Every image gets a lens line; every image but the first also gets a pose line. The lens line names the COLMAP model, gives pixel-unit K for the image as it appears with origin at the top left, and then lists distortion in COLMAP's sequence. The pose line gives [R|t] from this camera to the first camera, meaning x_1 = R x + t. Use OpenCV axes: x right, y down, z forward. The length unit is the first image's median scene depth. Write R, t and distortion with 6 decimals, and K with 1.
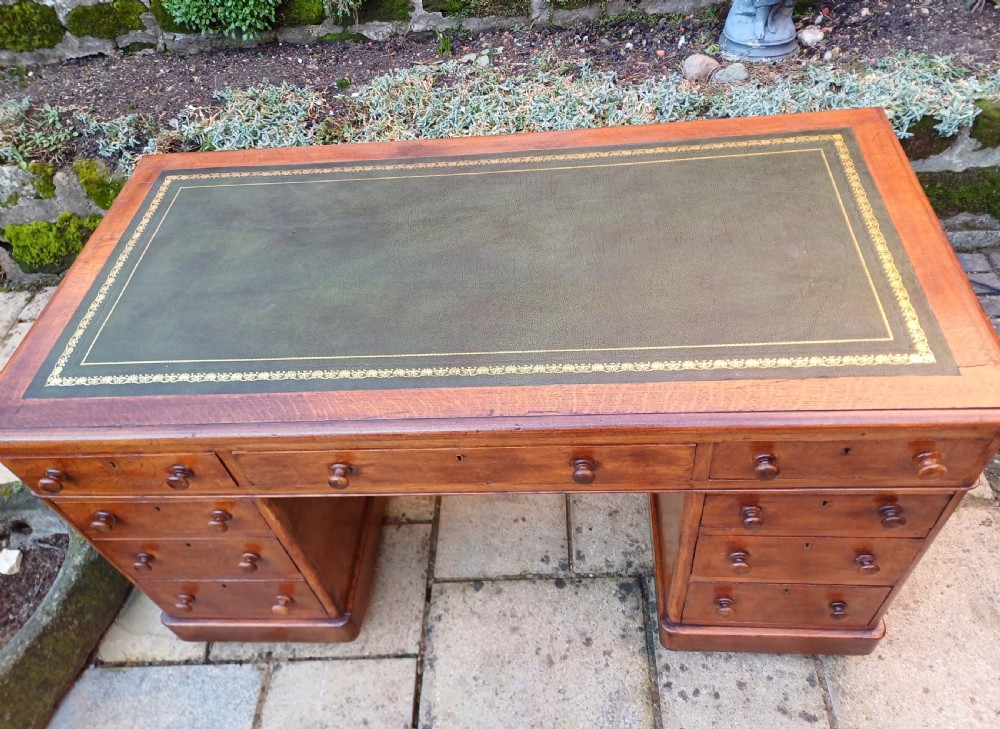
lens RADIAL K [[743.8, 0, 497.9], [0, 743.8, 382.7], [0, 0, 1]] dist [0.061362, -0.055166]
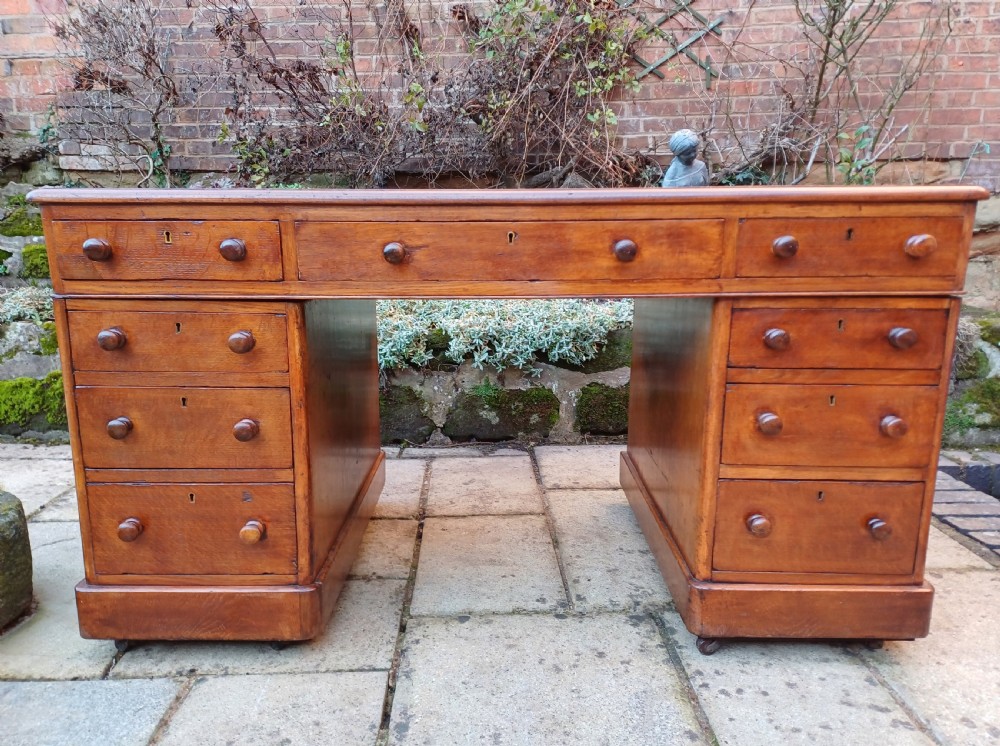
lens RADIAL K [[740.5, 0, 500.0], [0, 740.5, 373.0], [0, 0, 1]] dist [0.064834, -0.058671]
pose [[0.991181, 0.101985, 0.084616, -0.092996], [-0.029070, 0.790313, -0.612013, 0.616655], [-0.129289, 0.604155, 0.786308, 0.179770]]
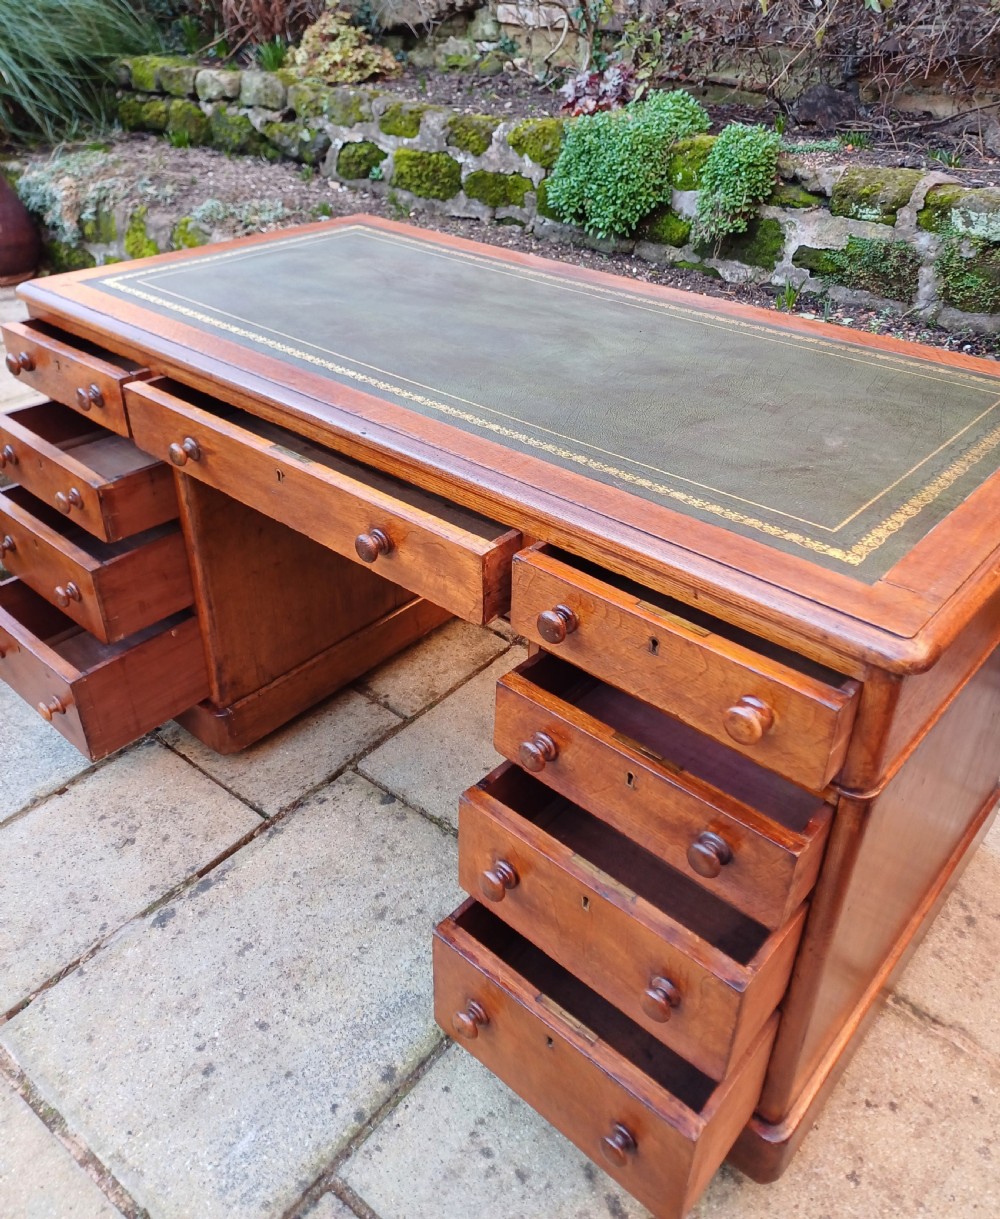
lens RADIAL K [[980.5, 0, 498.2], [0, 980.5, 534.6], [0, 0, 1]] dist [0.118325, -0.170608]
pose [[0.783765, 0.413334, -0.463538, 0.449643], [-0.531320, 0.832713, -0.155848, 0.158809], [0.321577, 0.368435, 0.872264, 0.072775]]
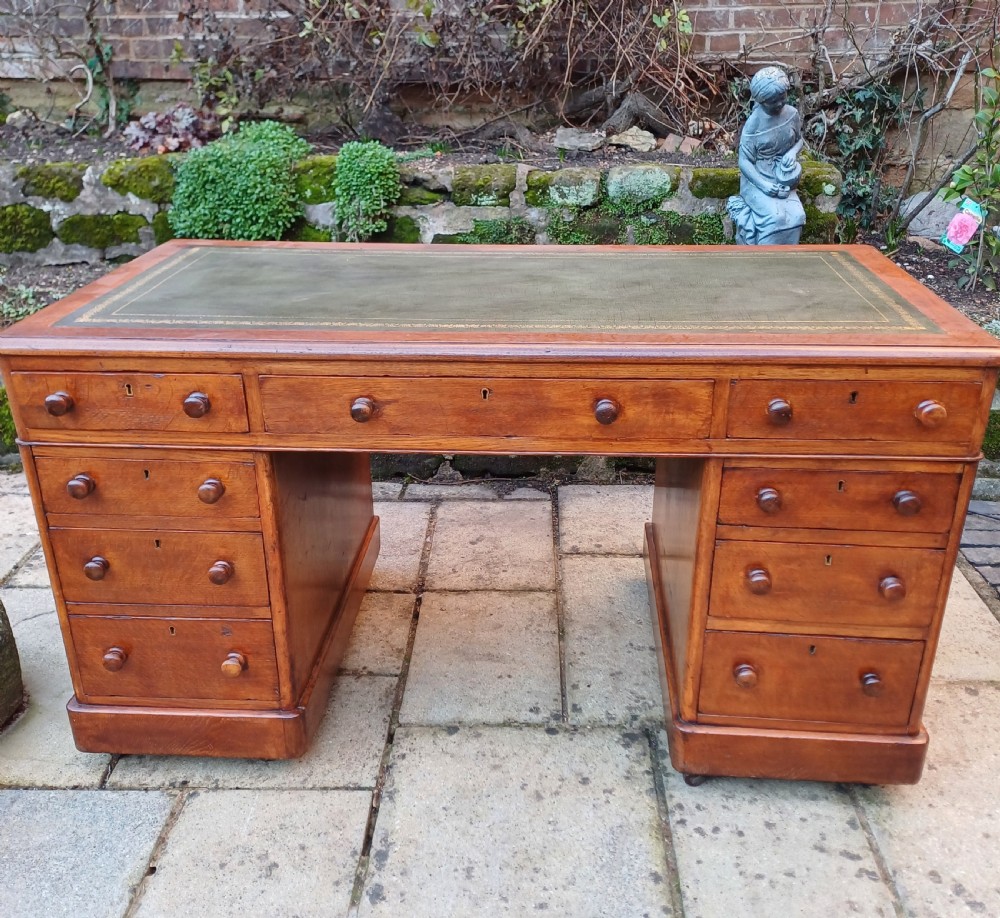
lens RADIAL K [[979.7, 0, 497.9], [0, 979.7, 478.6], [0, 0, 1]] dist [0.129938, -0.201152]
pose [[0.994293, 0.099784, 0.037747, -0.049532], [-0.075242, 0.906722, -0.414962, 0.510383], [-0.075632, 0.409754, 0.909055, -0.119595]]
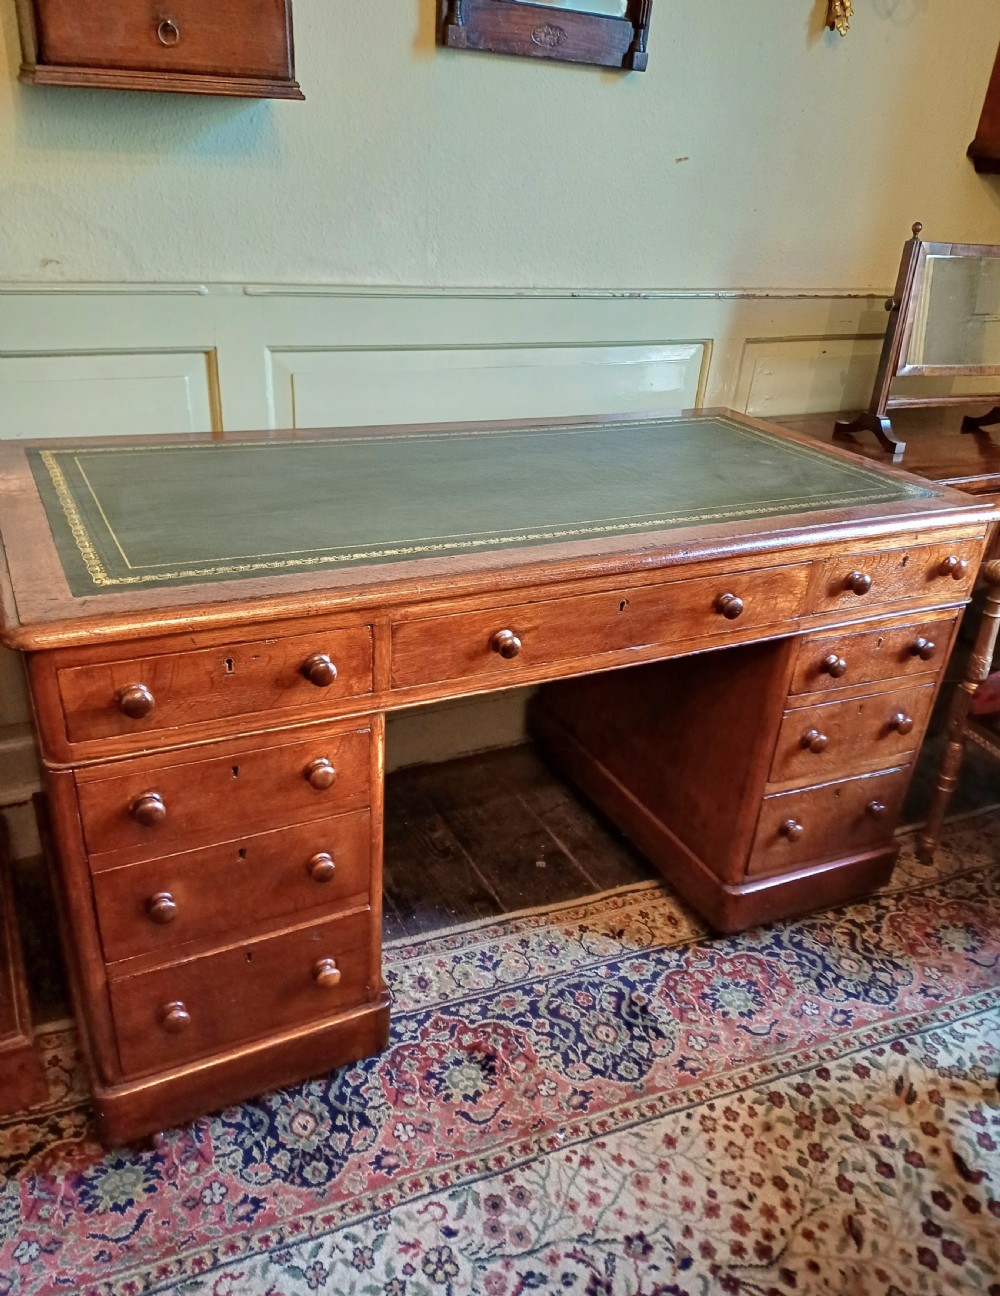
lens RADIAL K [[1007.1, 0, 500.4], [0, 1007.1, 700.8], [0, 0, 1]] dist [0.081052, -0.004760]
pose [[0.846196, -0.092393, 0.524801, -0.579248], [0.278451, 0.916364, -0.287649, 0.358687], [-0.454331, 0.389539, 0.801150, 0.061059]]
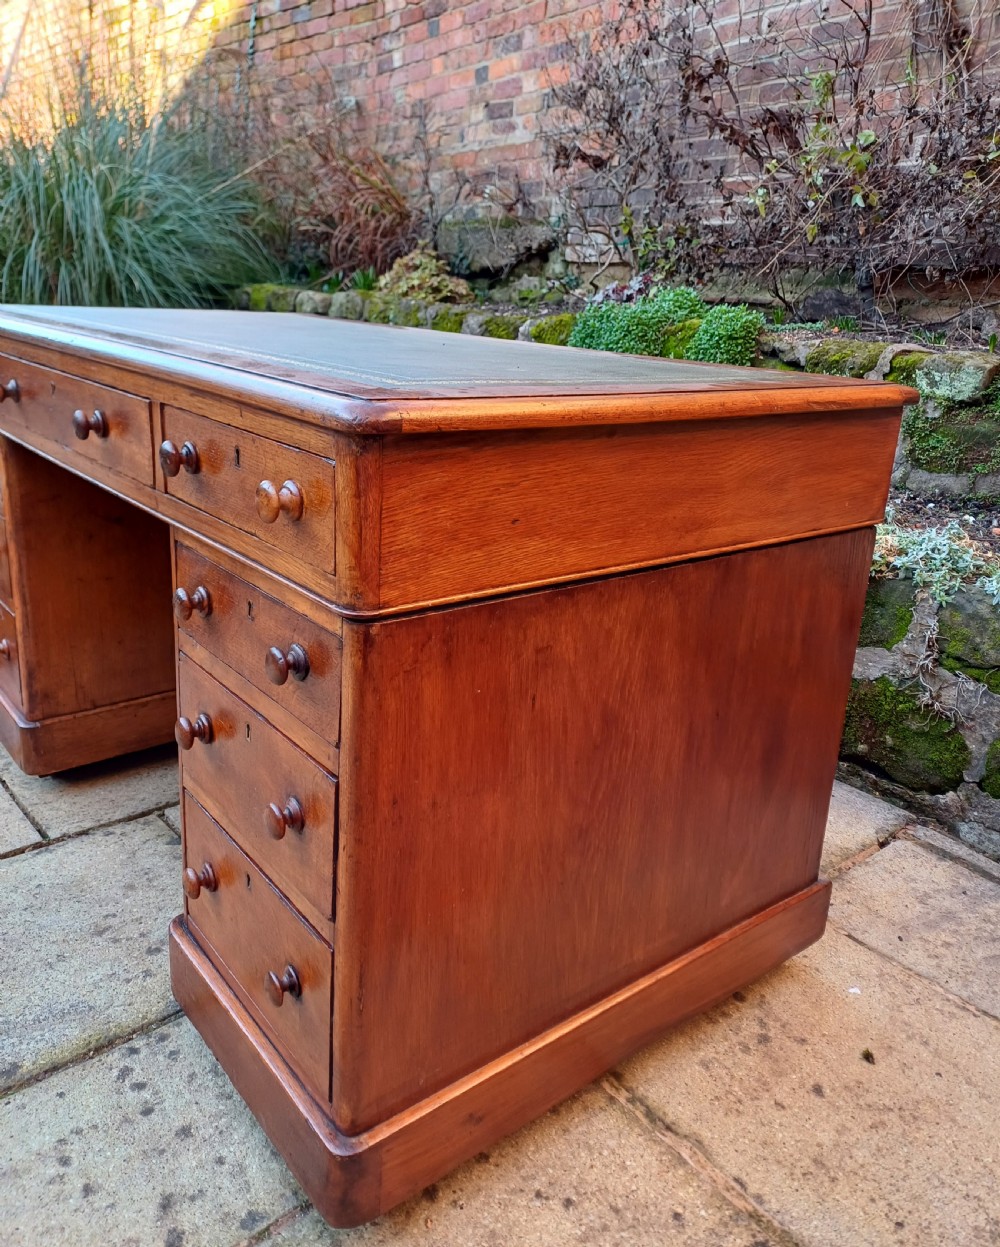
lens RADIAL K [[976.8, 0, 492.5], [0, 976.8, 578.1], [0, 0, 1]] dist [0.149974, -0.237533]
pose [[0.660903, 0.352845, -0.662350, 0.765128], [-0.642723, 0.721769, -0.256820, 0.154719], [0.387446, 0.595441, 0.703801, 0.336791]]
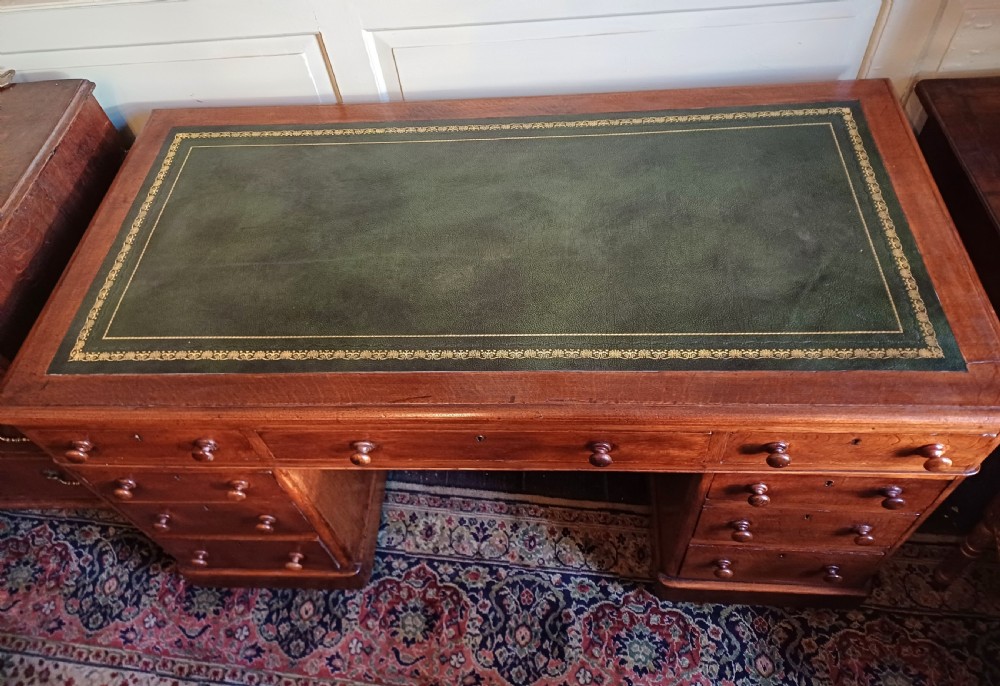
lens RADIAL K [[738.8, 0, 486.7], [0, 738.8, 310.1], [0, 0, 1]] dist [0.085986, -0.112874]
pose [[0.999841, 0.007408, 0.016205, -0.039686], [-0.008079, 0.999094, 0.041789, -0.080352], [-0.015881, -0.041914, 0.998995, -0.010276]]
